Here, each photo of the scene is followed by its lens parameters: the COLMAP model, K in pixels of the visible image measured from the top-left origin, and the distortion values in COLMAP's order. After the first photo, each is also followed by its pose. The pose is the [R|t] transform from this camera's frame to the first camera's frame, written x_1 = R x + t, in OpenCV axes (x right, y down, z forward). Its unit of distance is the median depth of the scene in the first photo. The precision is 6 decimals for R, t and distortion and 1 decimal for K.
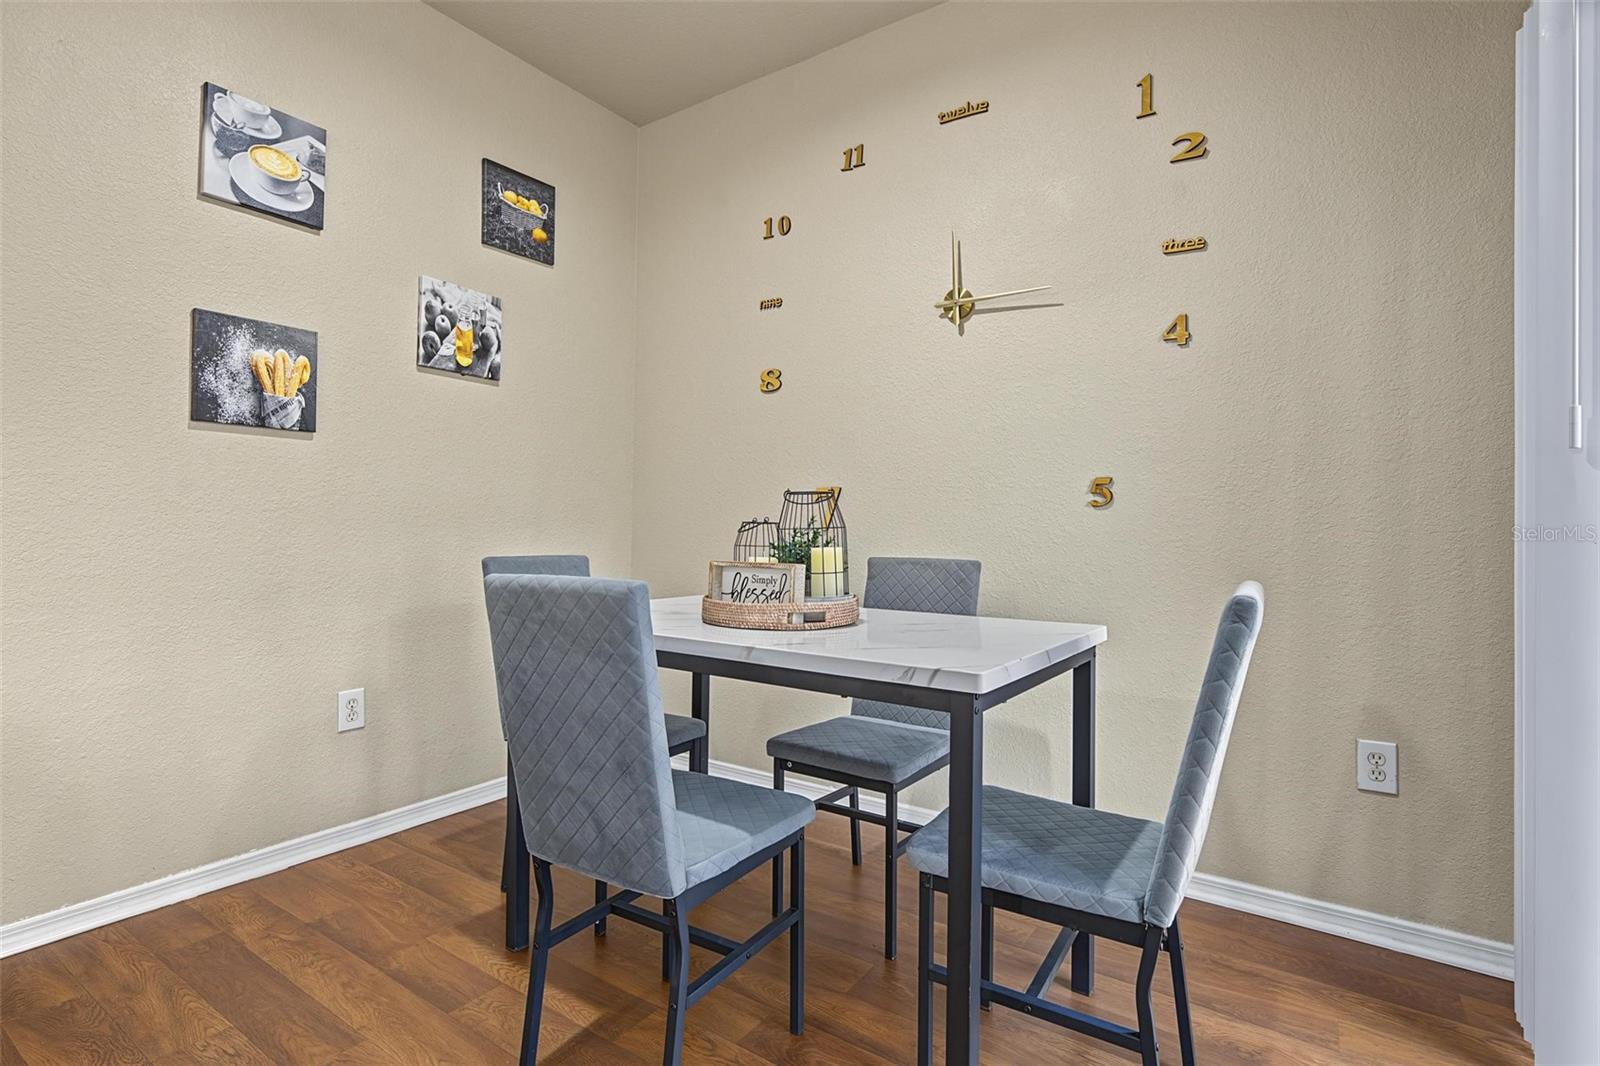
lens RADIAL K [[777.1, 0, 800.0], [0, 777.1, 526.8], [0, 0, 1]] dist [0.000947, -0.000257]
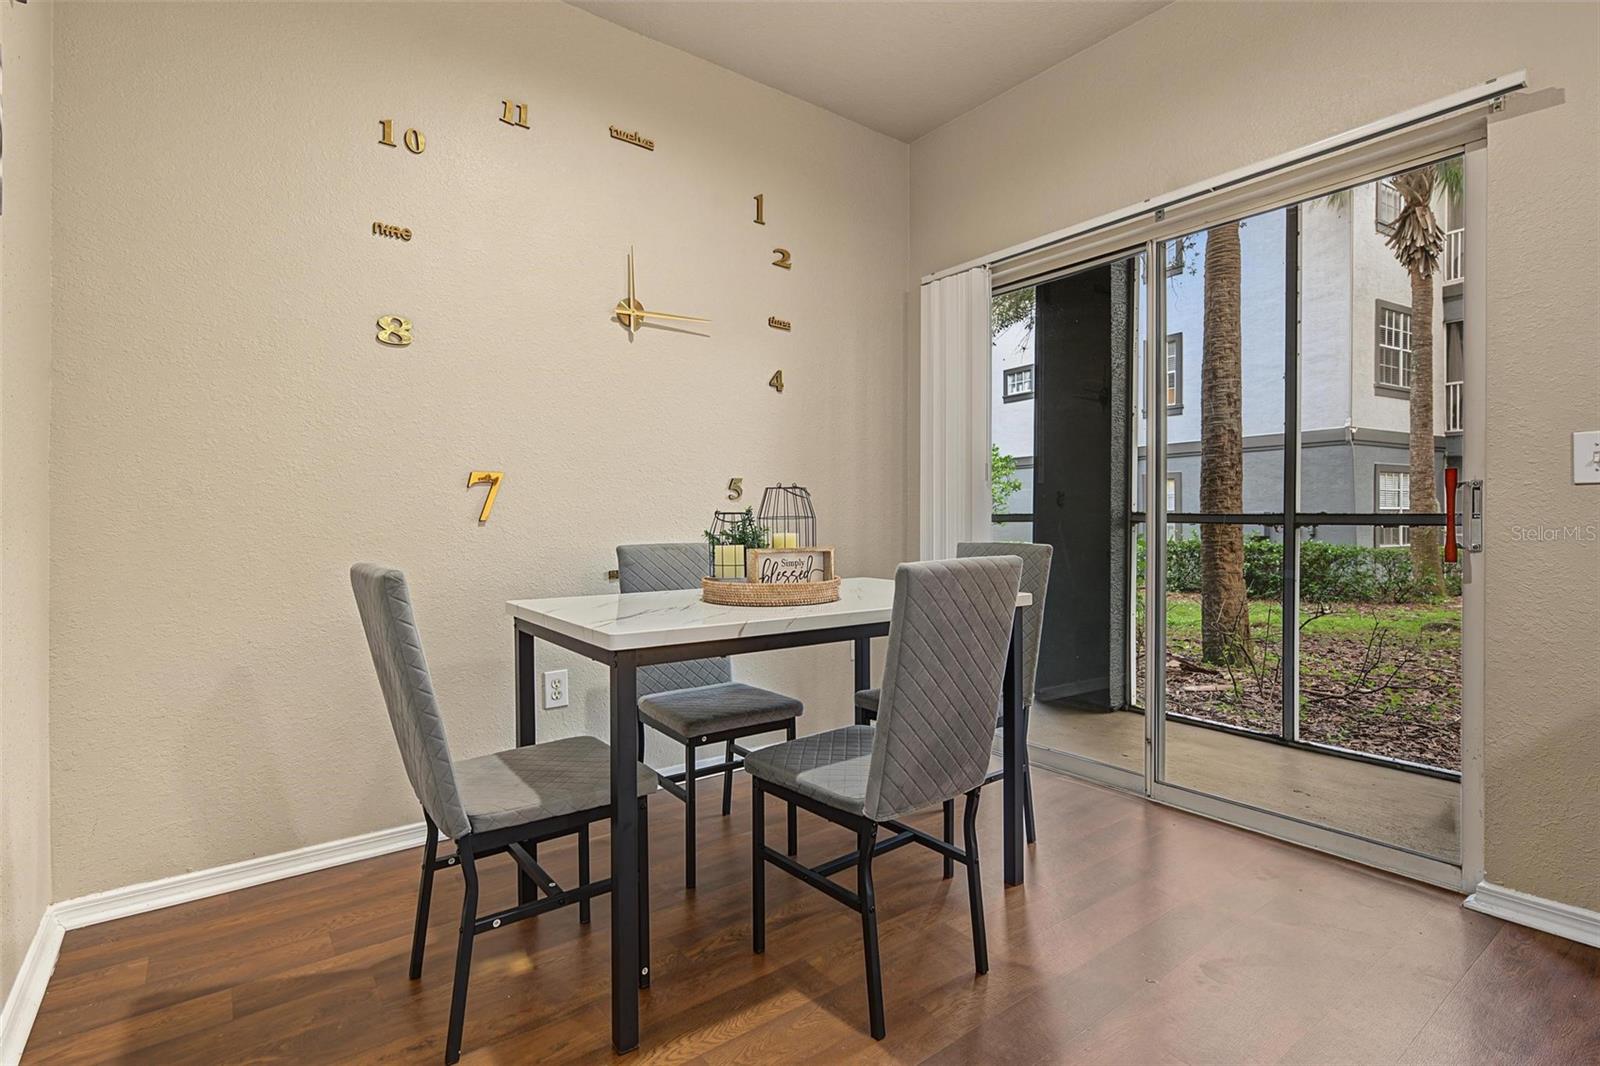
lens RADIAL K [[777.1, 0, 800.0], [0, 777.1, 526.8], [0, 0, 1]] dist [0.000947, -0.000257]
pose [[0.314024, -0.022111, 0.949157, -0.900998], [0.002483, 0.999744, 0.022469, -0.008814], [-0.949412, -0.004699, 0.313999, 0.496632]]
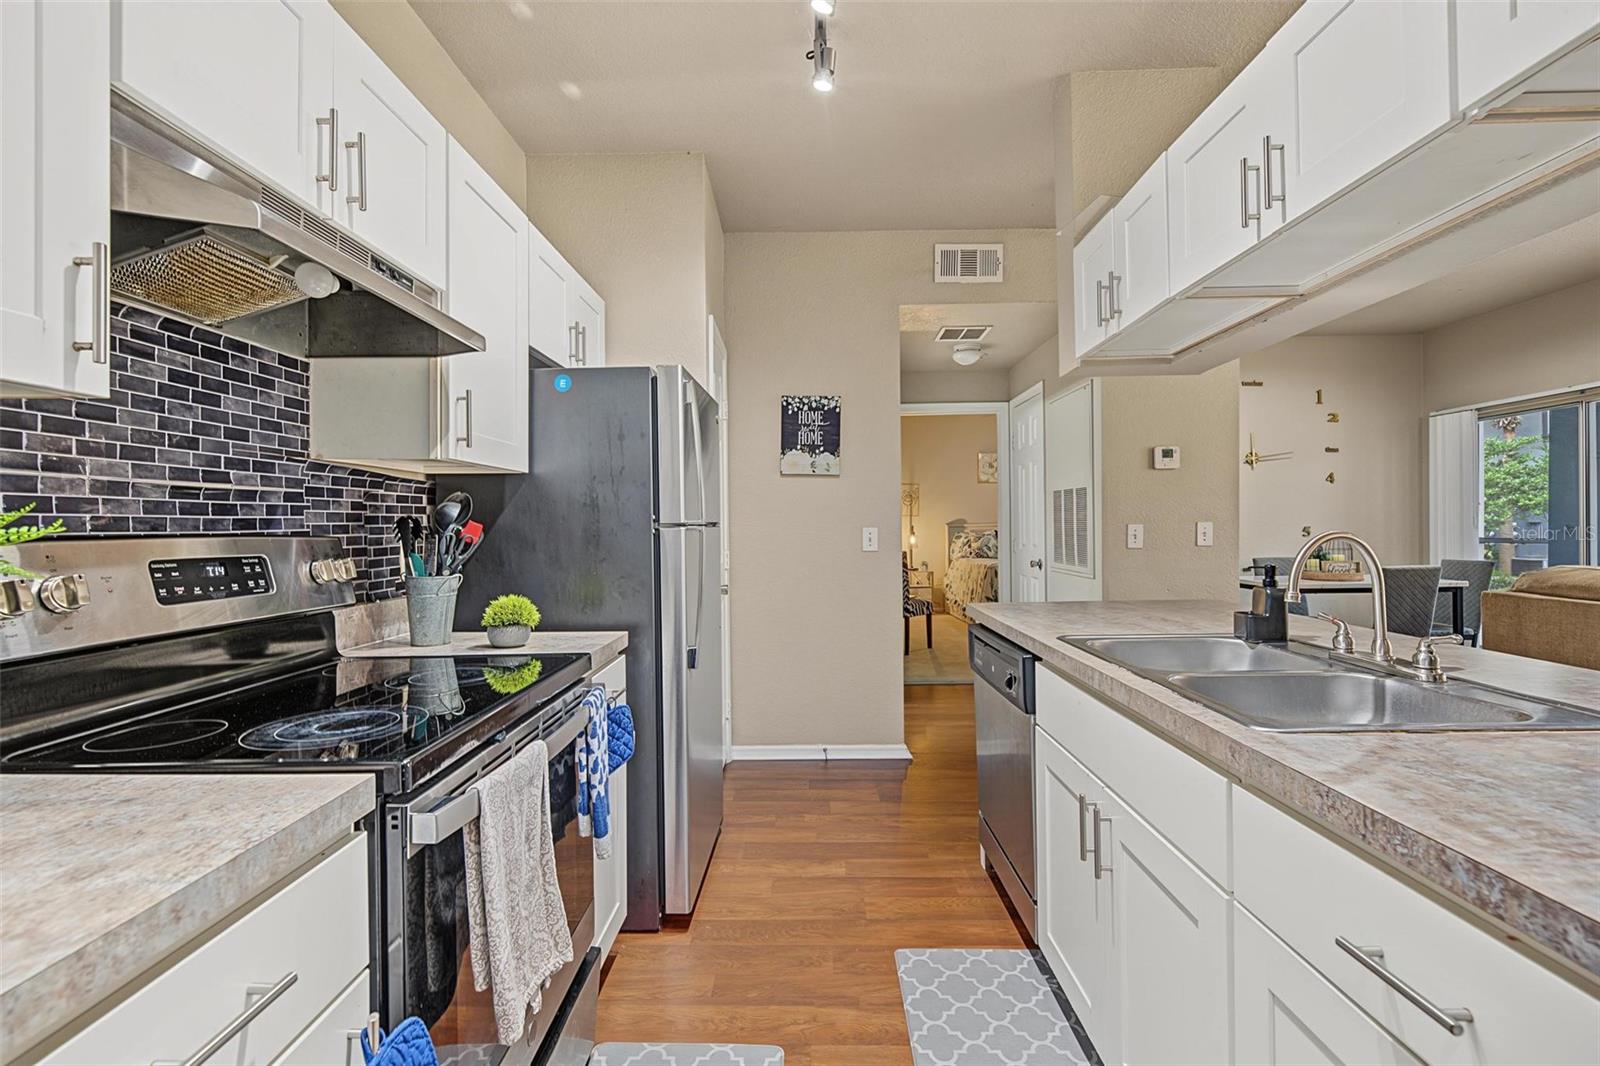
lens RADIAL K [[687.3, 0, 795.6], [0, 687.3, 520.0], [0, 0, 1]] dist [0.002076, 0.000167]
pose [[0.839567, -0.011008, 0.543145, -2.697474], [0.013264, 0.999912, -0.000237, -0.116122], [-0.543095, 0.007403, 0.839639, -0.108776]]
